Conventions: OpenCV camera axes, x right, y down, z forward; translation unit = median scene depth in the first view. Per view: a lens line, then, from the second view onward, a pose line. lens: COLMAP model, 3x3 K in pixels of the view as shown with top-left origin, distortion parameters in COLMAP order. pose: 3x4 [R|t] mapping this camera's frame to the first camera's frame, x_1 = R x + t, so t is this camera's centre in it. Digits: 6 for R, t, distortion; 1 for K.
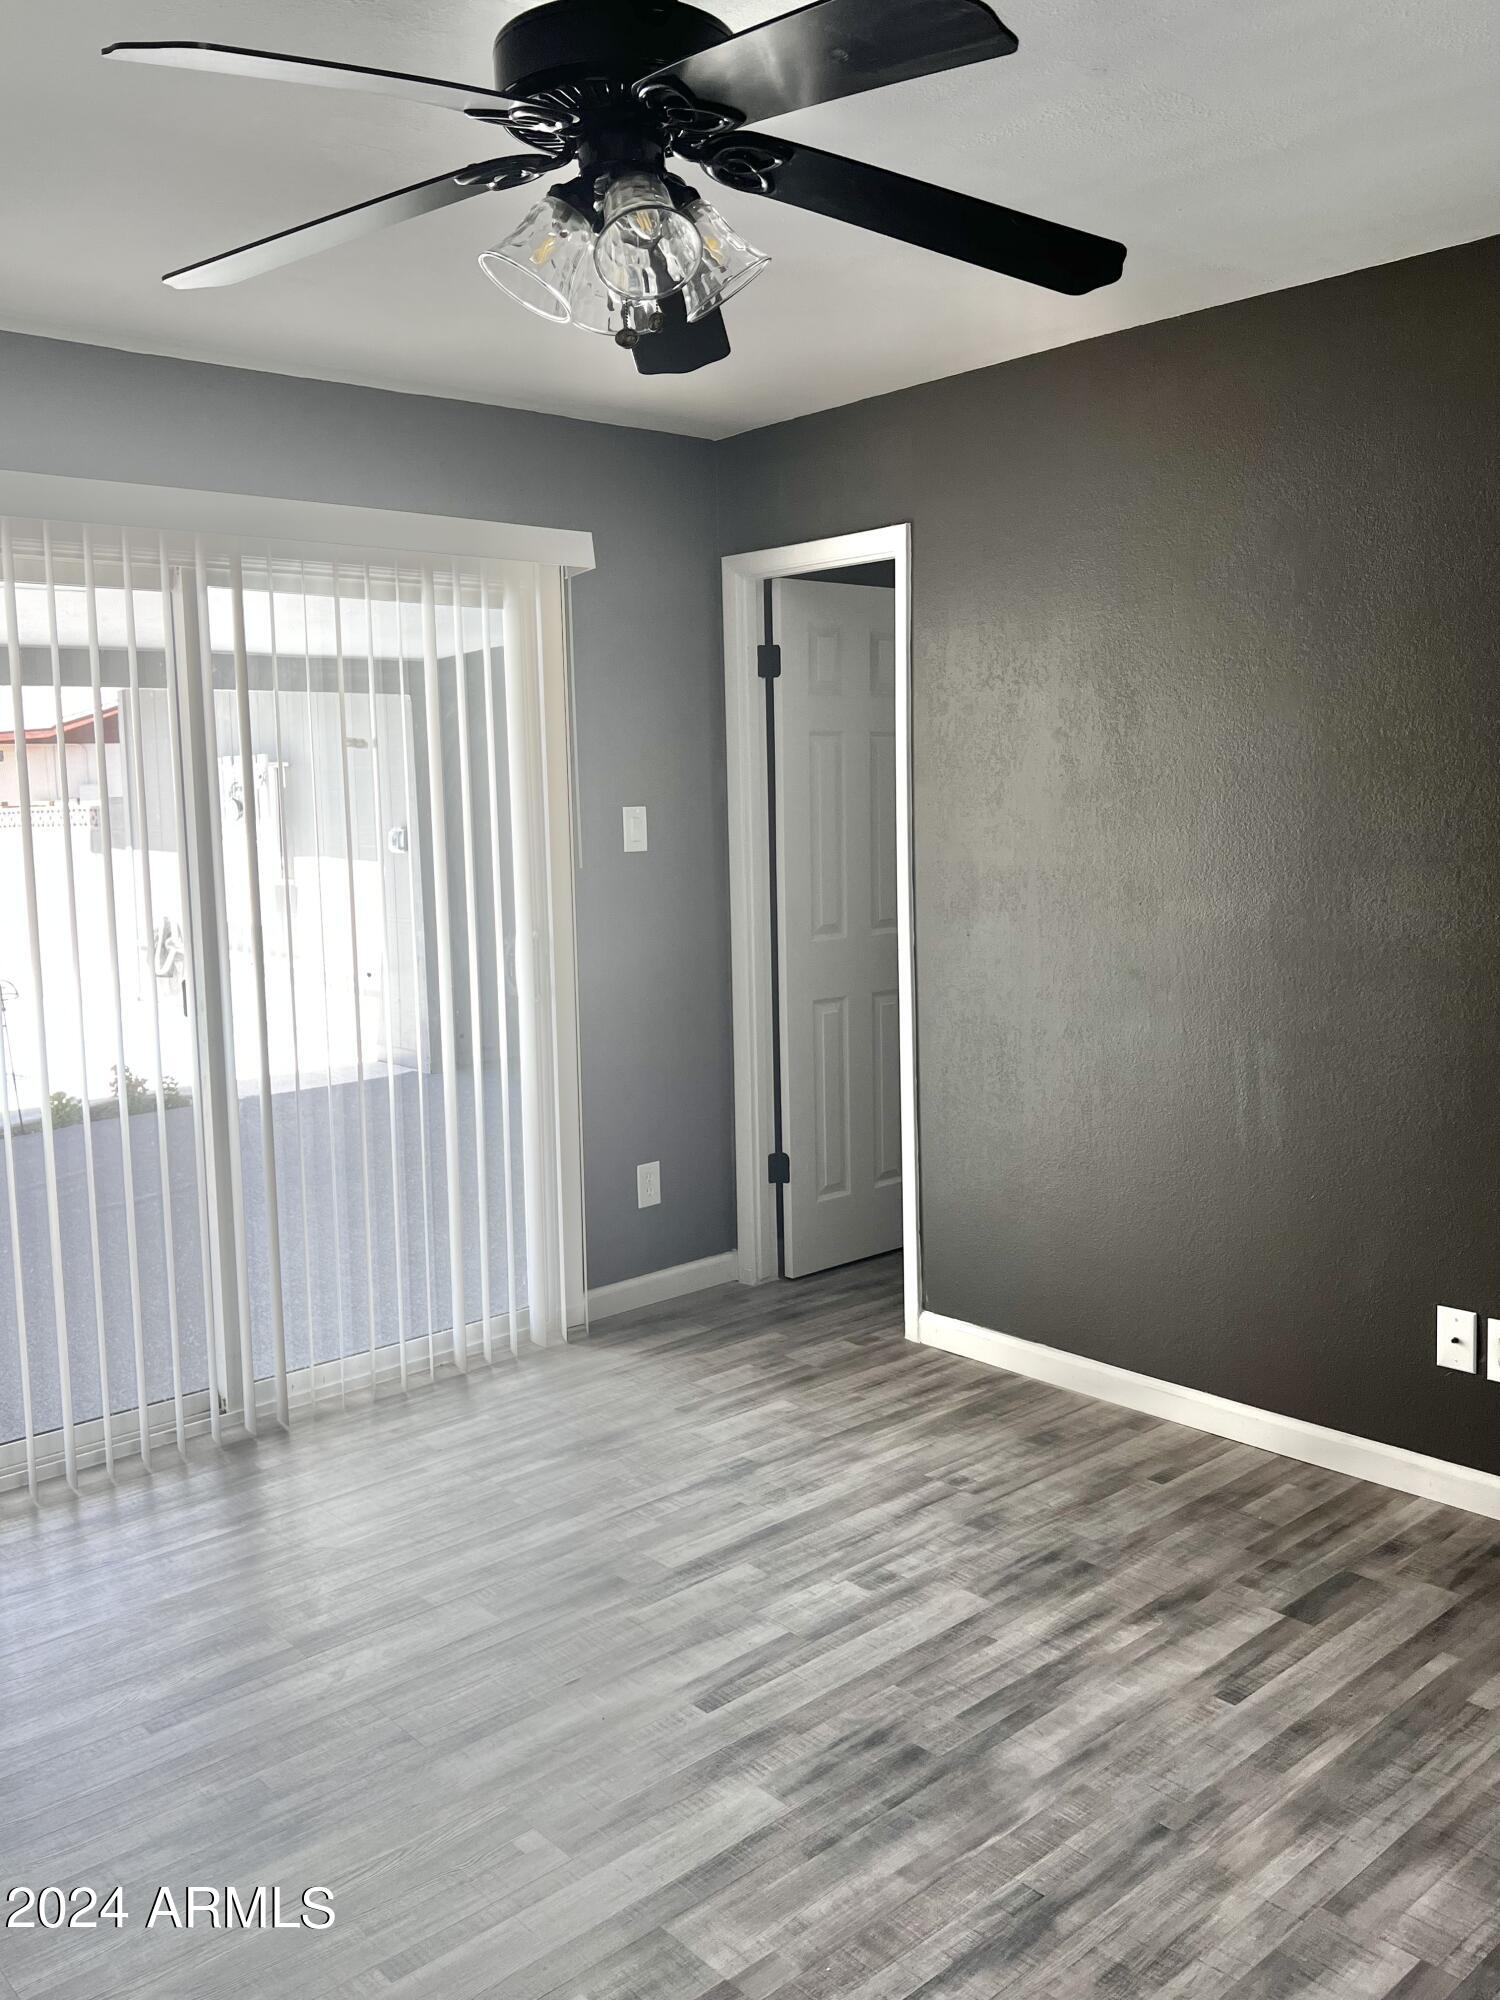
lens RADIAL K [[1677.9, 0, 751.1], [0, 1677.9, 996.5], [0, 0, 1]] dist [0.025046, -0.042866]
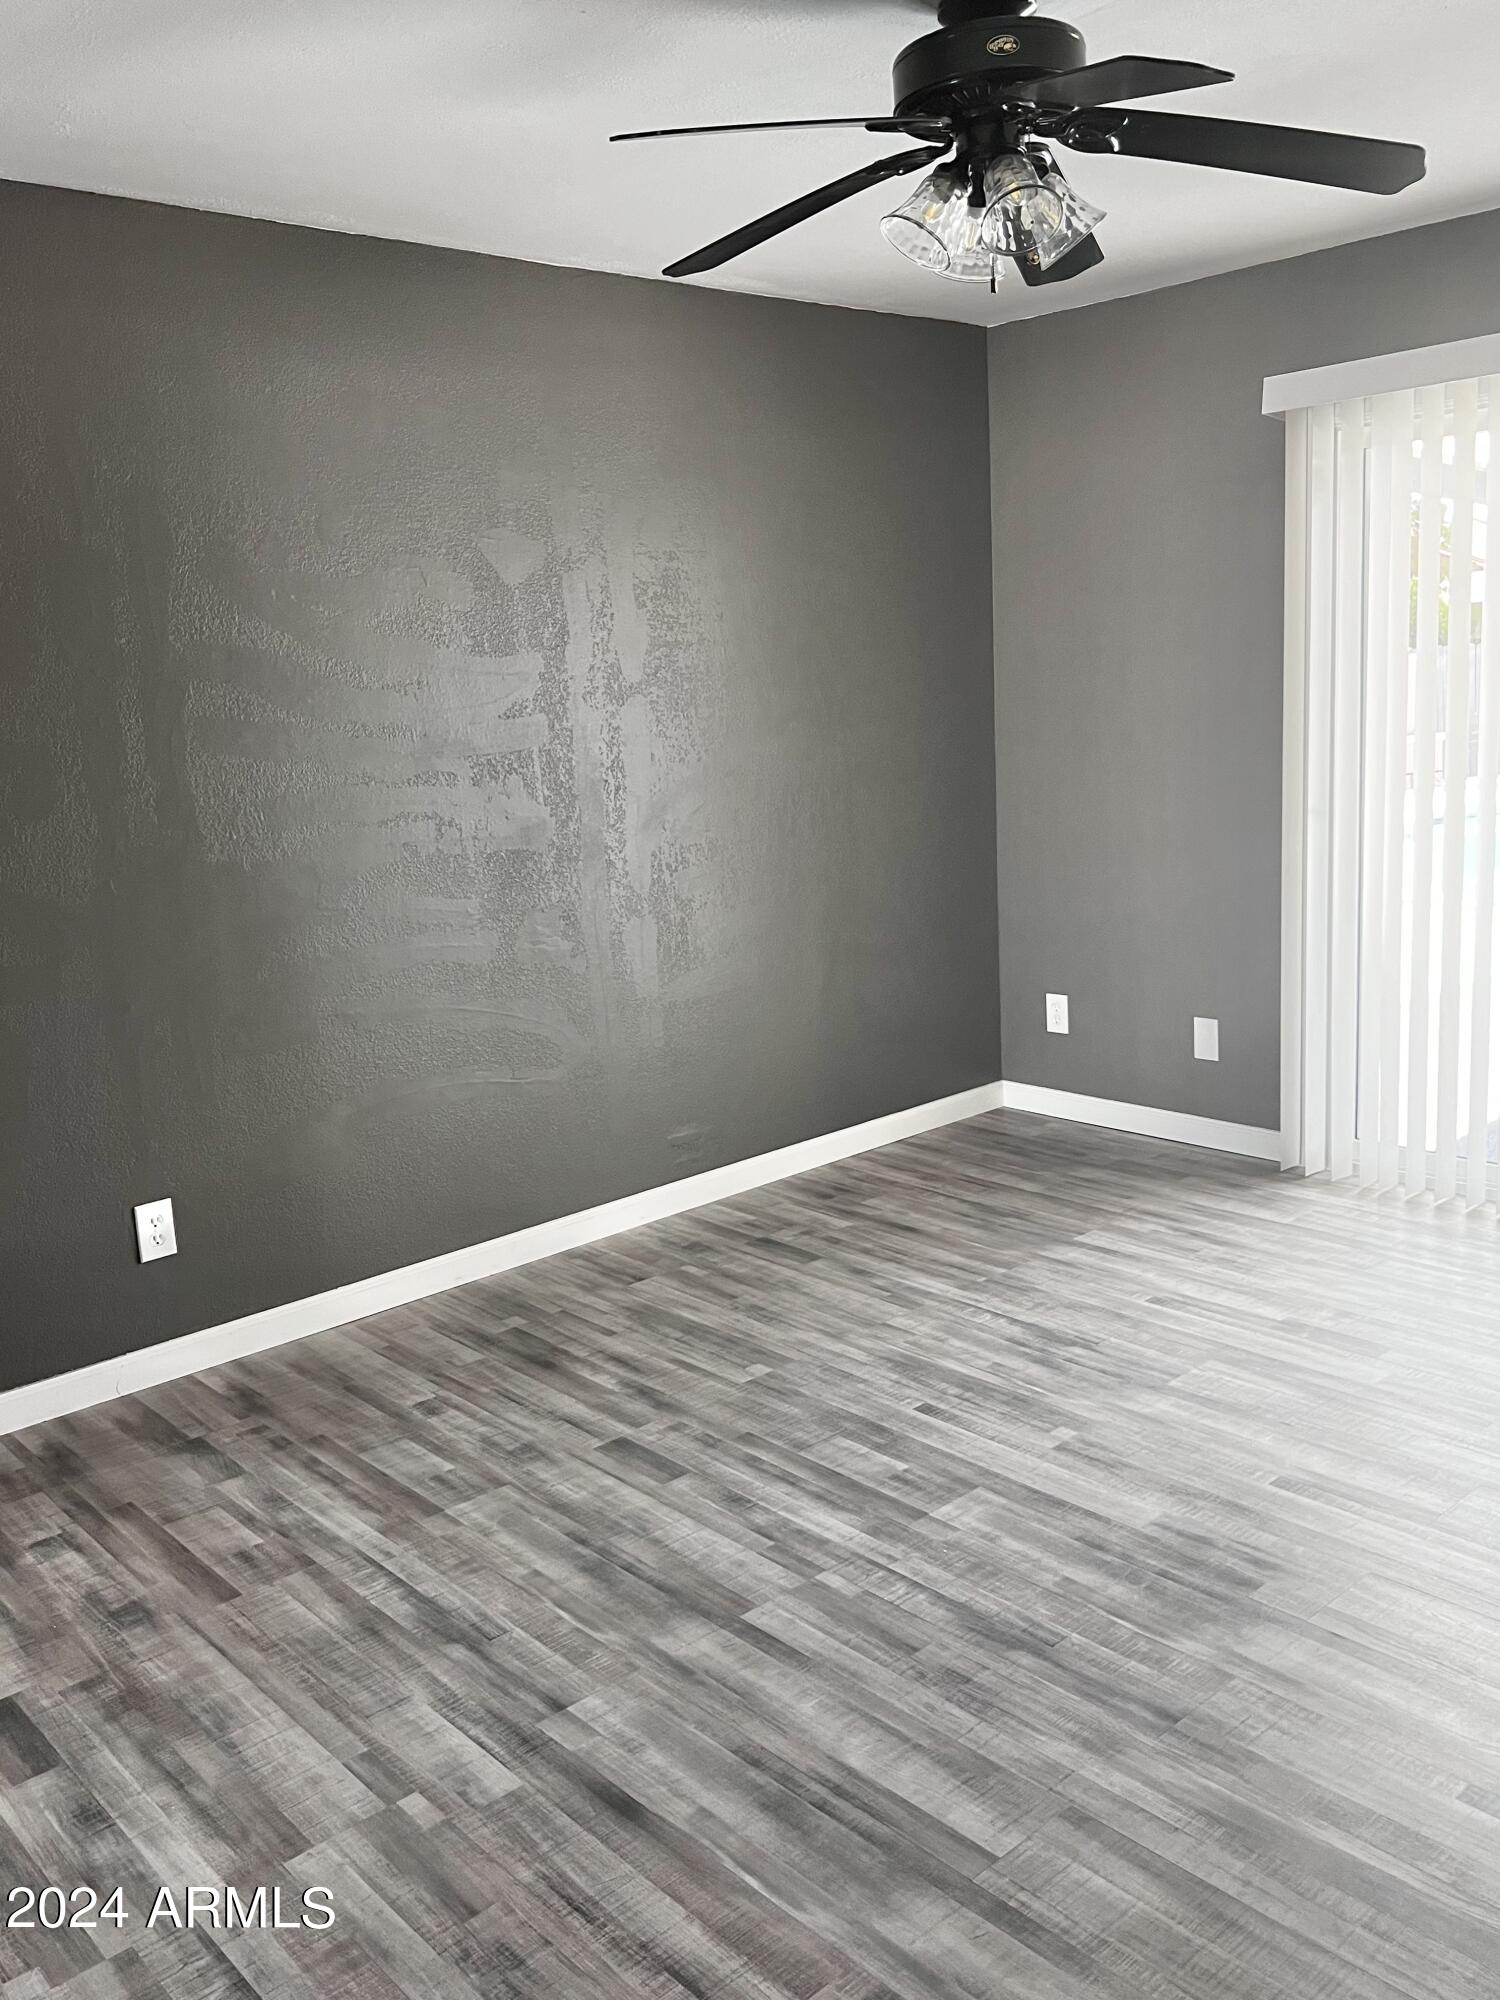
lens RADIAL K [[1677.9, 0, 750.5], [0, 1677.9, 1013.6], [0, 0, 1]] dist [0.025046, -0.042866]
pose [[-0.008282, 0.221921, -0.975029, 1.107233], [-0.062151, 0.973063, 0.222002, -0.110047], [0.998032, 0.062438, 0.005734, 0.716121]]
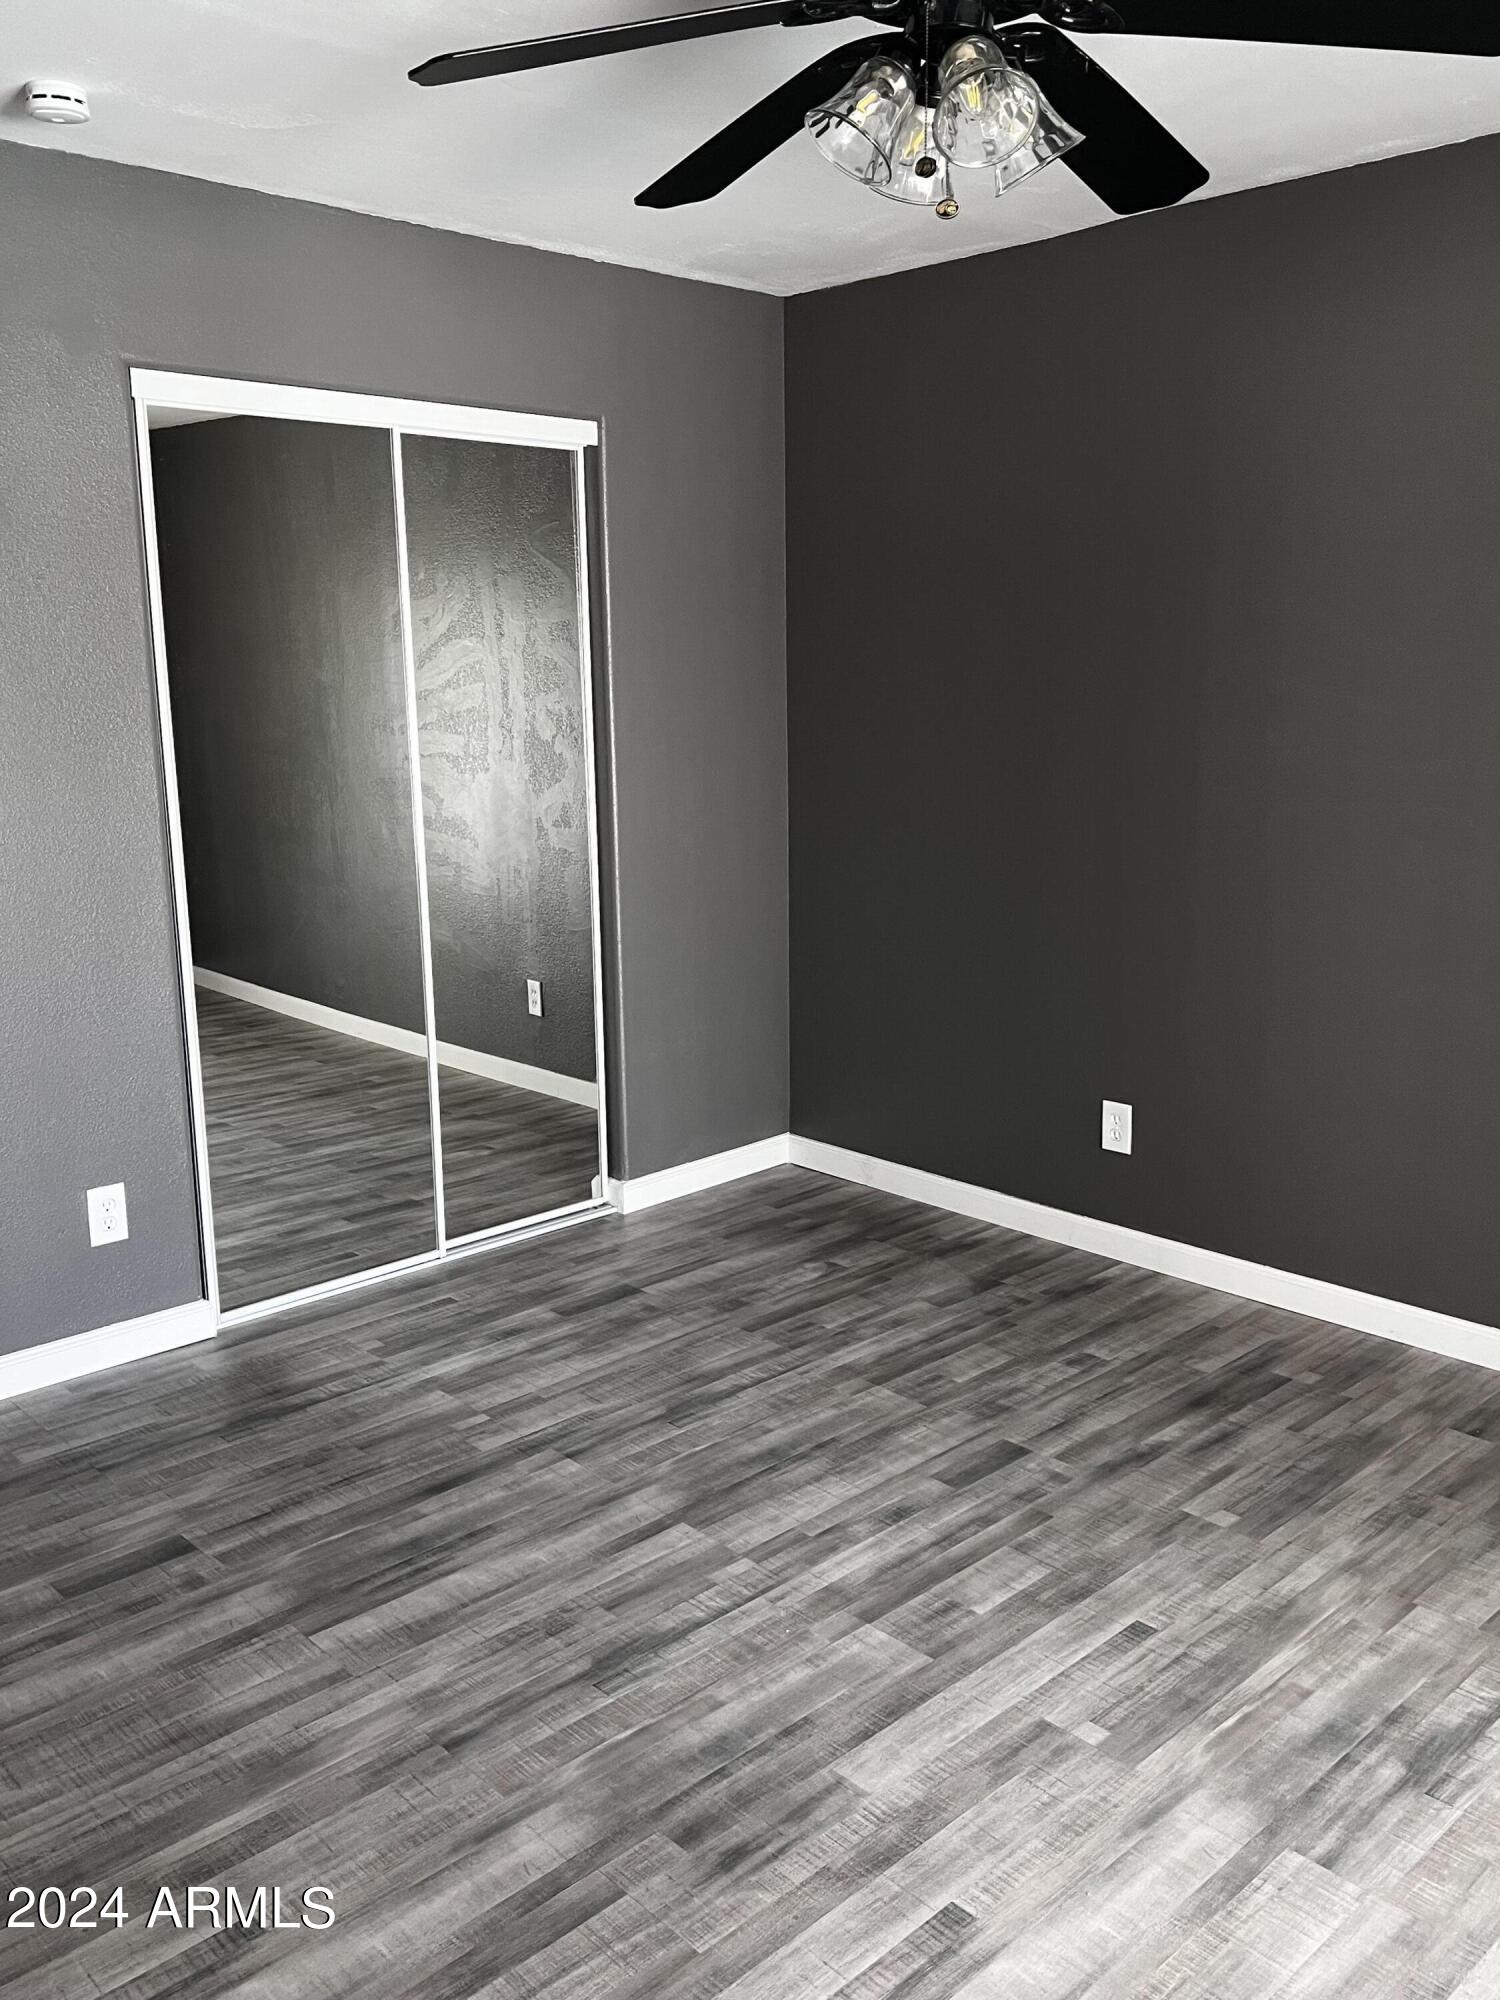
lens RADIAL K [[1677.9, 0, 740.0], [0, 1677.9, 1000.2], [0, 0, 1]] dist [0.025046, -0.042866]
pose [[-0.999291, 0.031734, -0.020254, 0.080420], [0.023664, 0.947912, 0.317652, -0.223968], [0.029279, 0.316948, -0.947991, 1.784559]]
